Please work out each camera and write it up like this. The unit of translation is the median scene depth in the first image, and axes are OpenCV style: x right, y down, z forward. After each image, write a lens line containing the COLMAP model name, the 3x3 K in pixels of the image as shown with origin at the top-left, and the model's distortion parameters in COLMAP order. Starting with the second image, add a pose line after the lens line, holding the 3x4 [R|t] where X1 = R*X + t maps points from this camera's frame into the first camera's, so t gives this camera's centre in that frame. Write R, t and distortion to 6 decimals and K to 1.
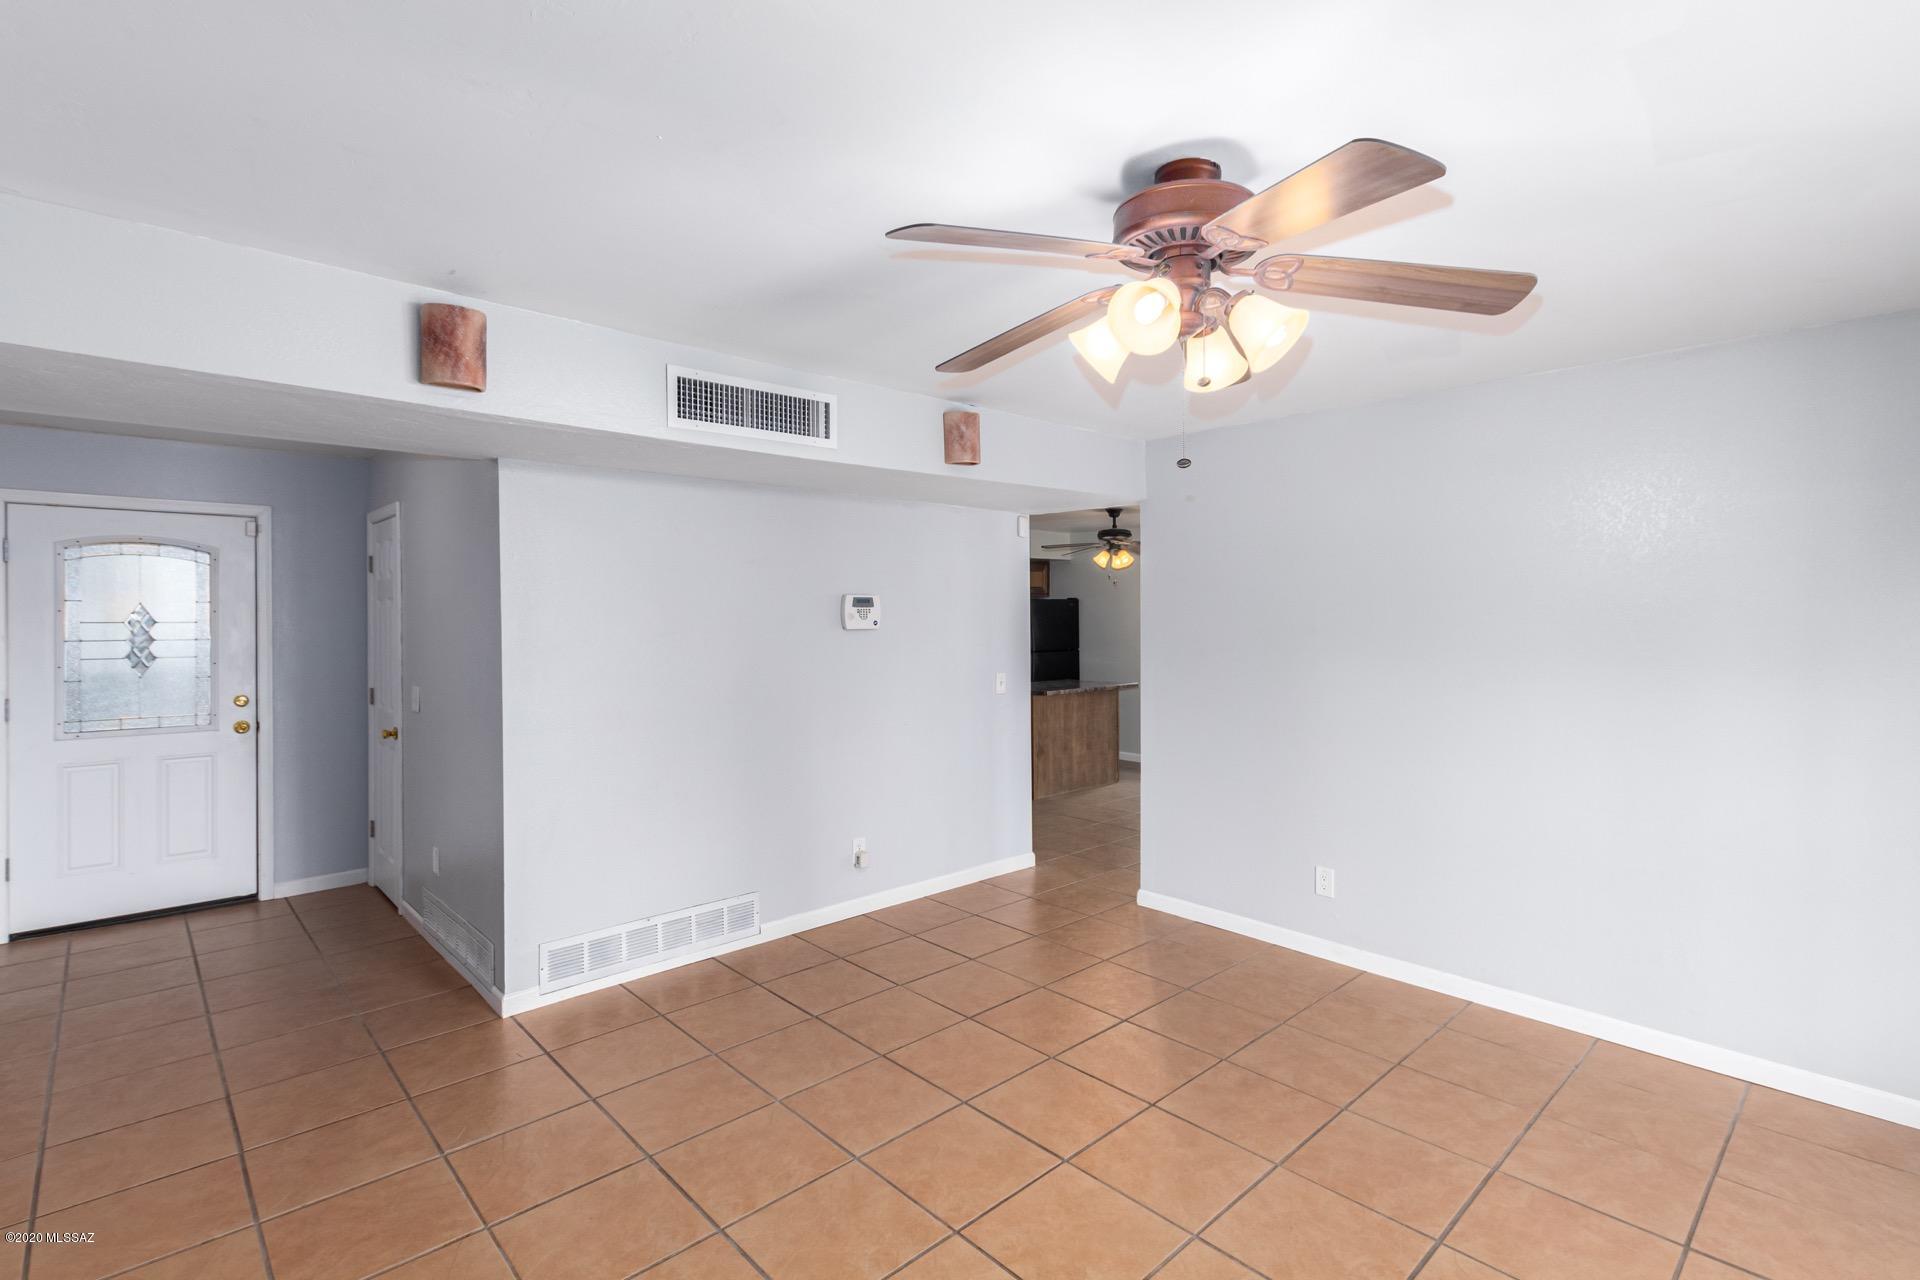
lens RADIAL K [[893.6, 0, 965.0], [0, 893.6, 614.2], [0, 0, 1]] dist [0.003310, 0.000458]
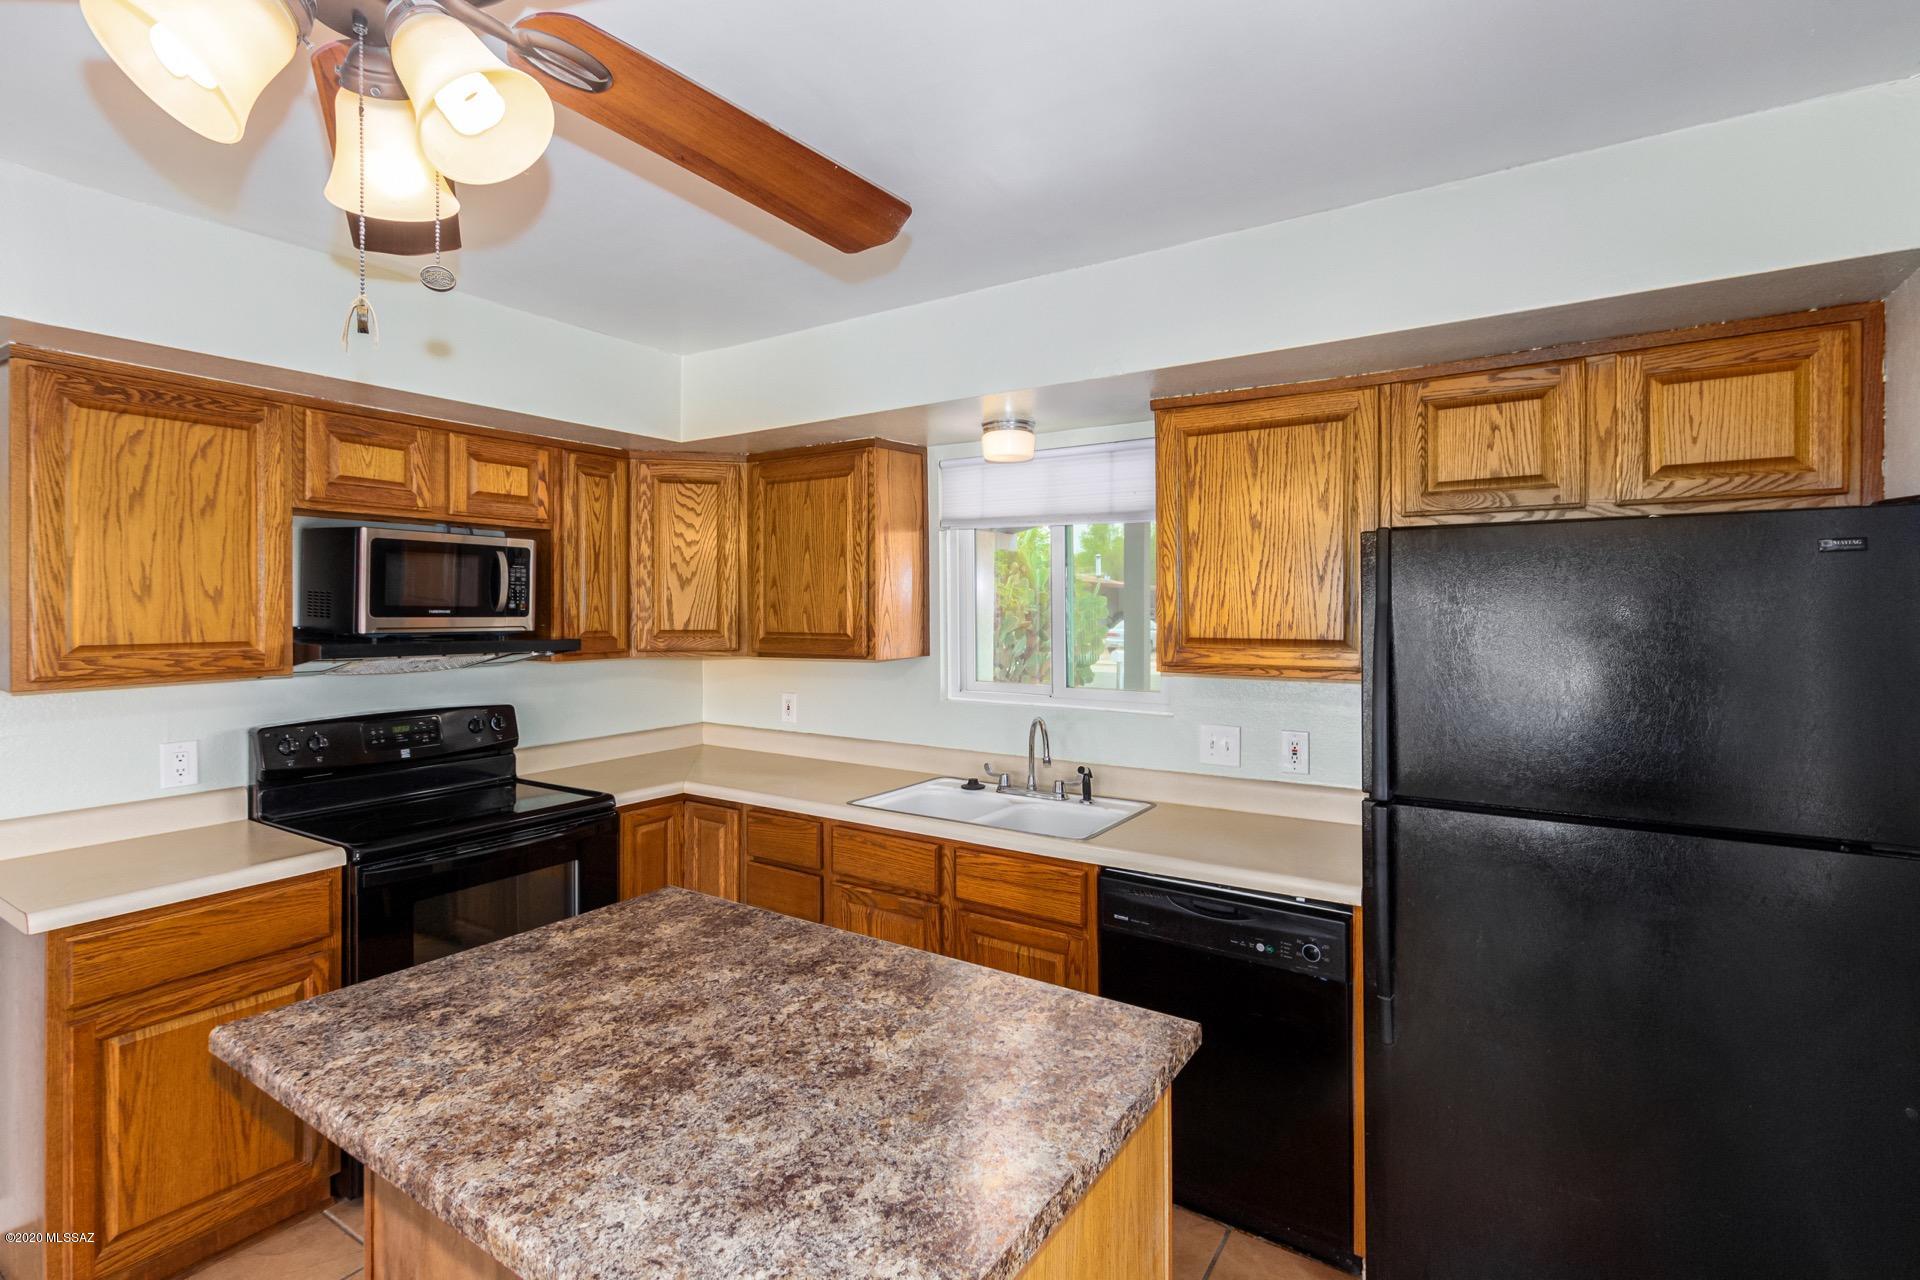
lens RADIAL K [[893.6, 0, 965.0], [0, 893.6, 614.2], [0, 0, 1]] dist [0.003310, 0.000458]
pose [[0.233195, 0.002790, -0.972426, 0.290269], [0.002840, 0.999990, 0.003550, 0.000231], [0.972426, -0.003589, 0.233185, 1.037532]]
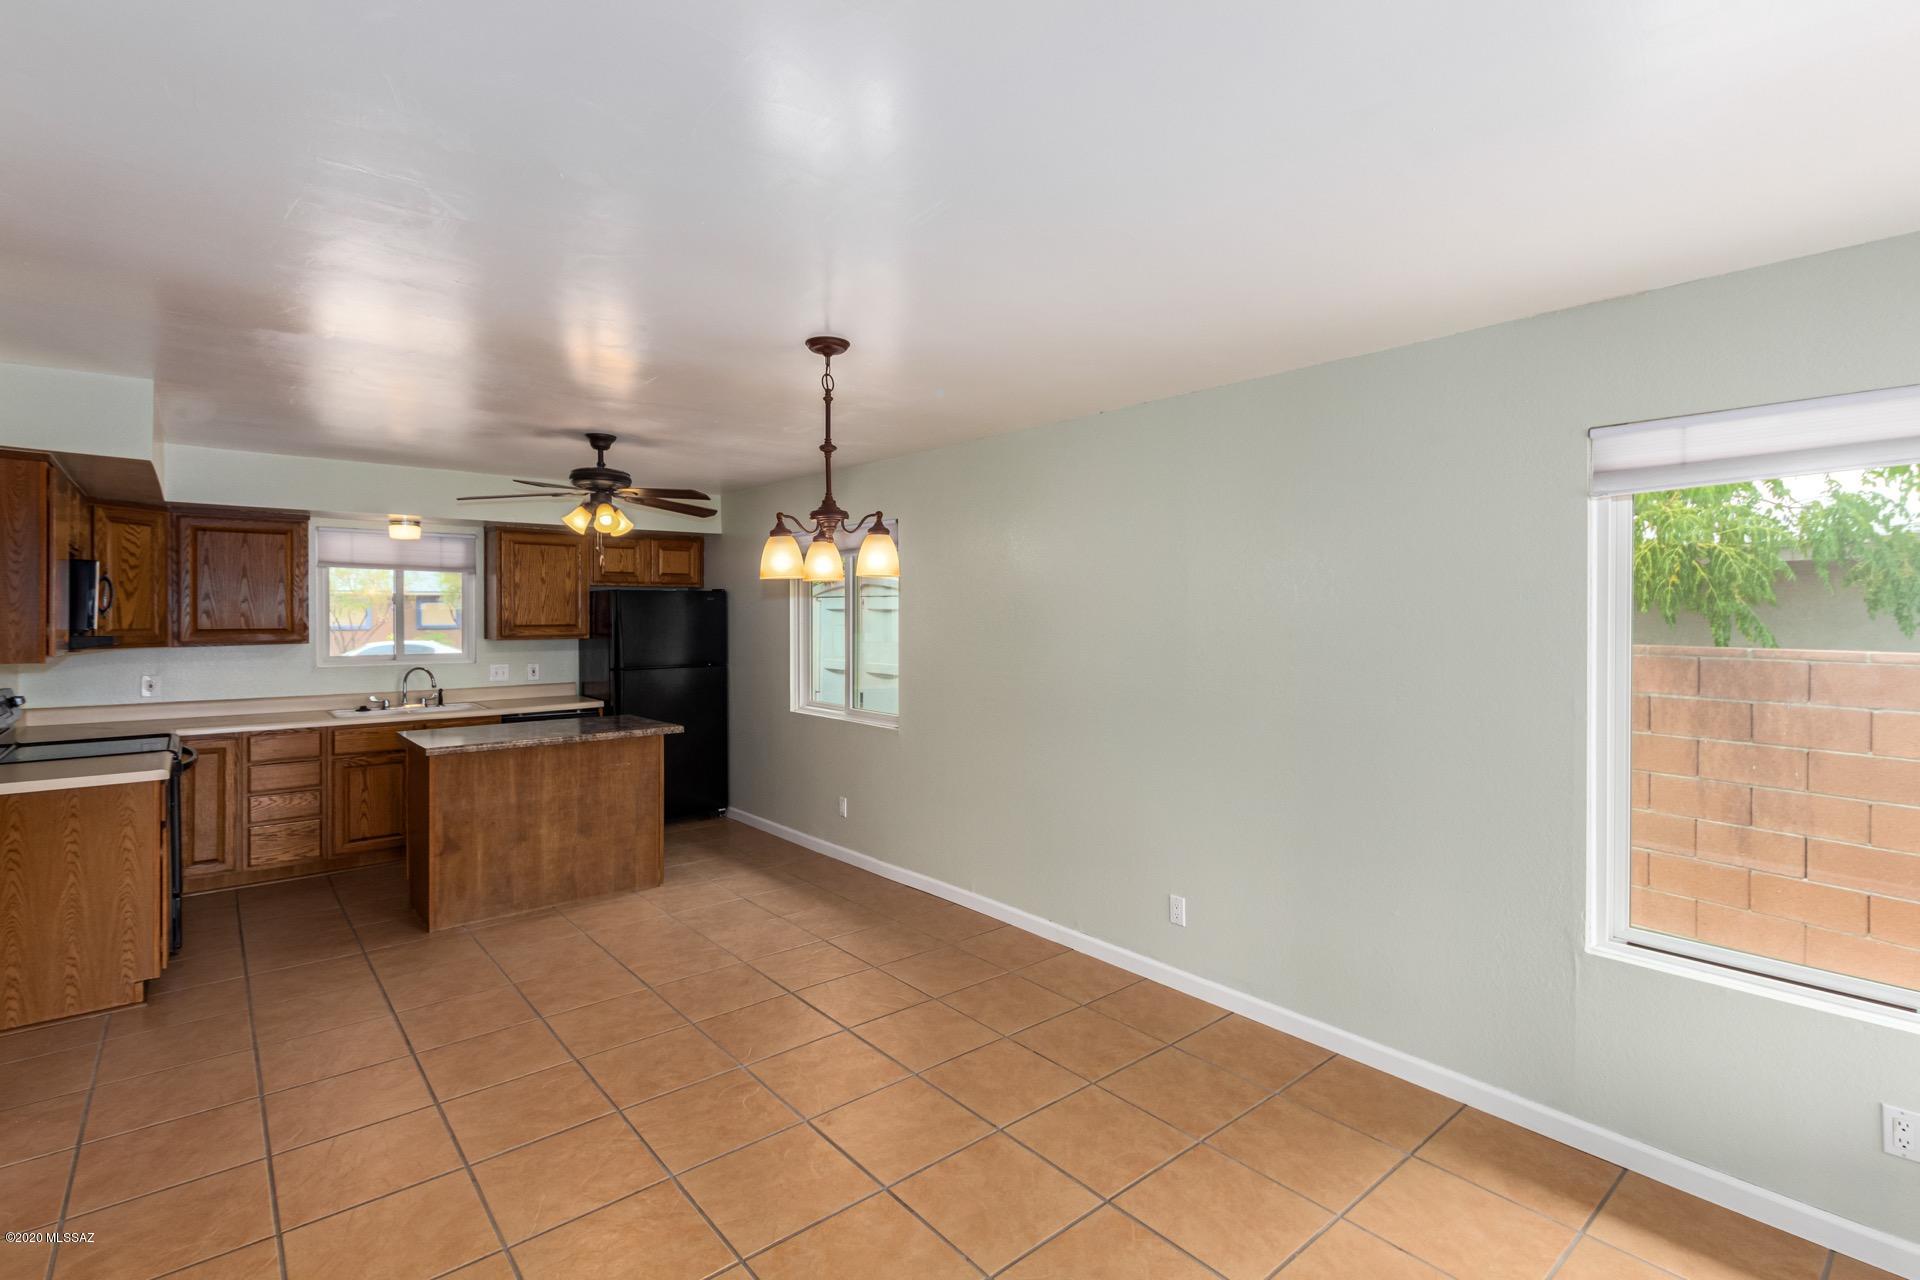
lens RADIAL K [[893.6, 0, 965.0], [0, 893.6, 614.2], [0, 0, 1]] dist [0.003310, 0.000458]
pose [[0.998697, -0.004211, -0.050856, 0.437050], [0.004382, 0.999985, 0.003236, -0.000378], [0.050841, -0.003455, 0.998701, 0.416652]]
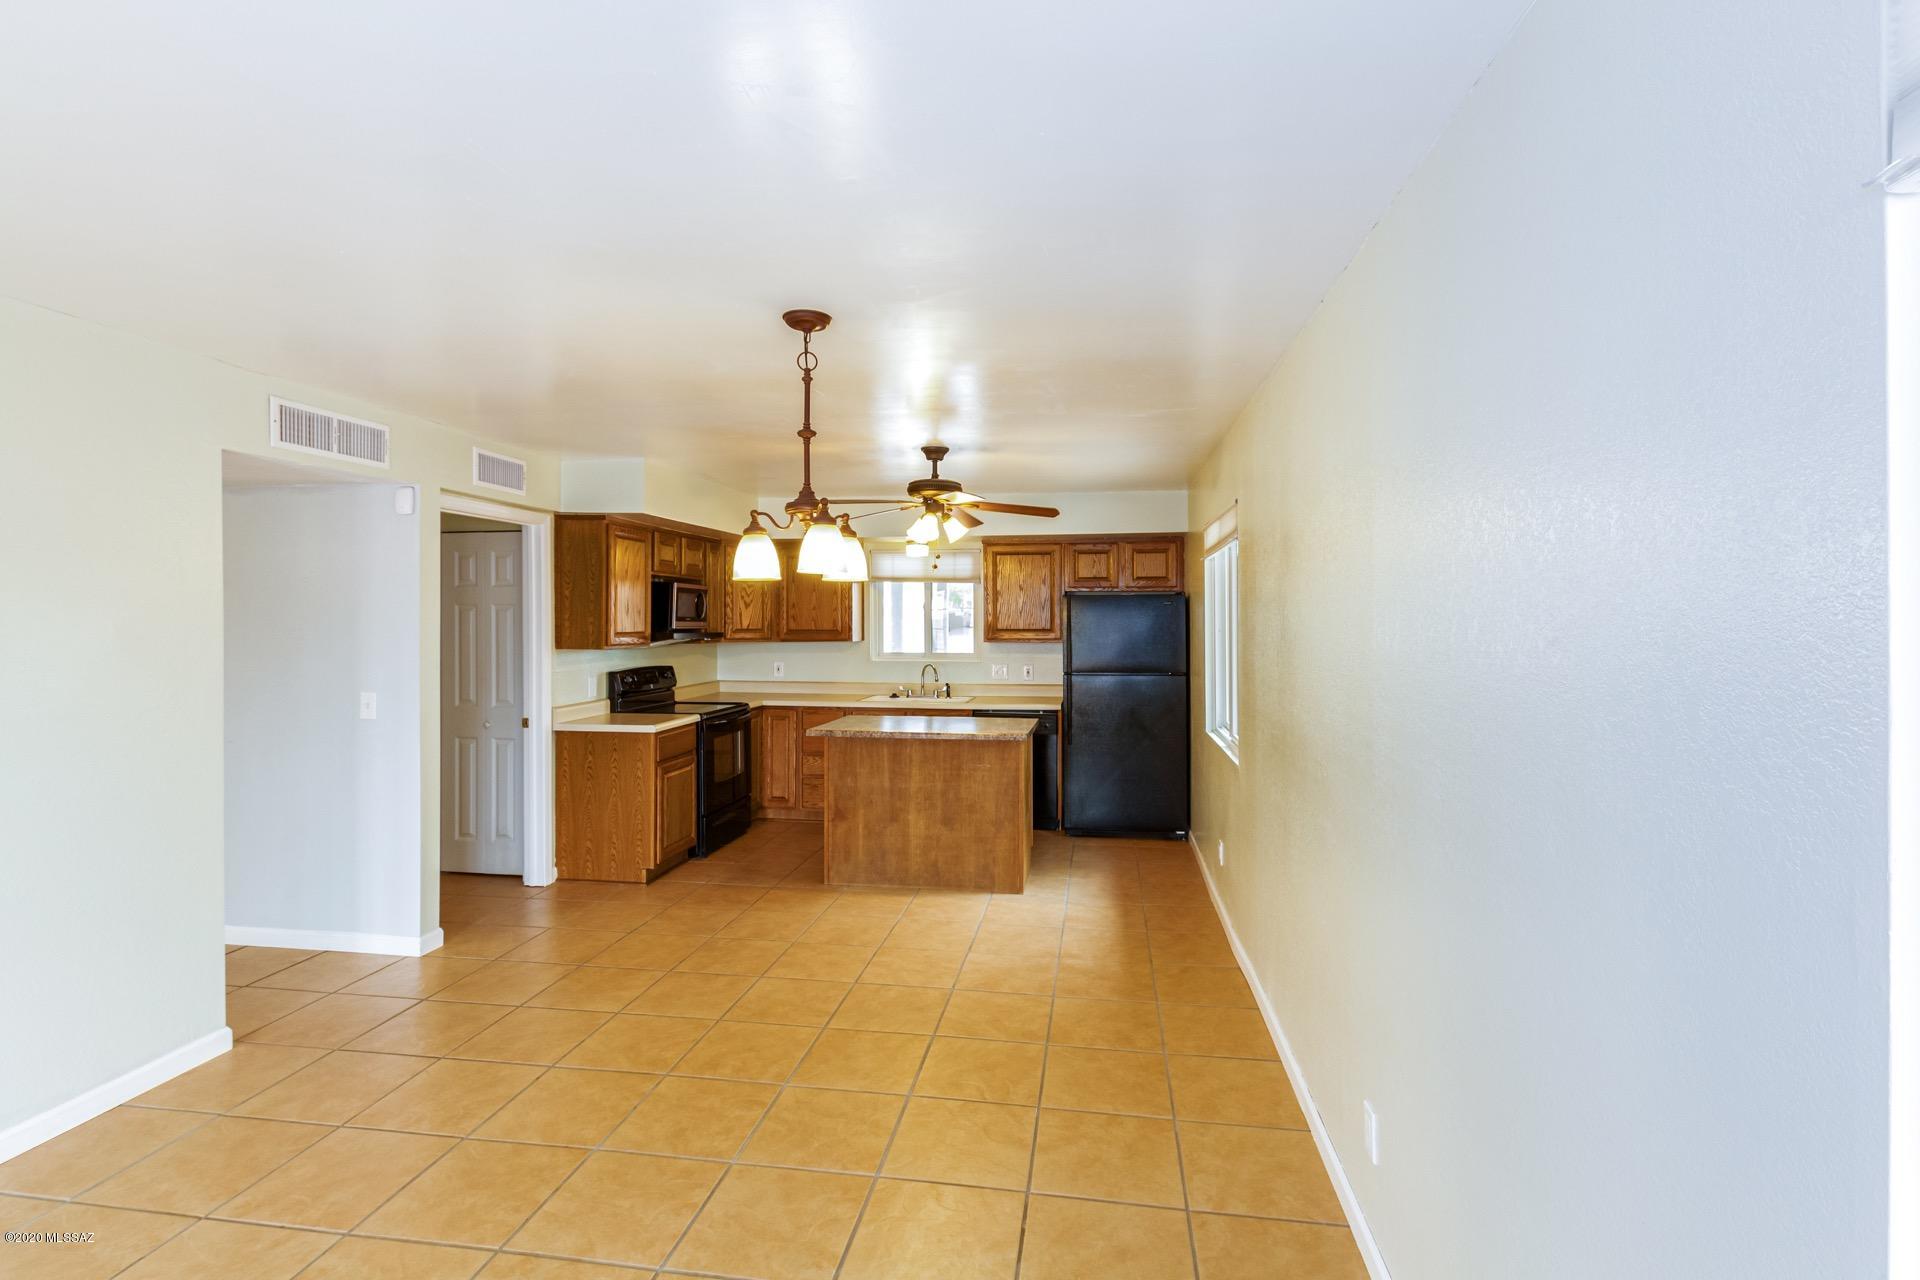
lens RADIAL K [[893.6, 0, 965.0], [0, 893.6, 614.2], [0, 0, 1]] dist [0.003310, 0.000458]
pose [[0.611641, -0.008447, -0.791091, 0.668351], [0.003470, 0.999962, -0.007994, 0.002598], [0.791128, 0.002144, 0.611647, 0.631646]]
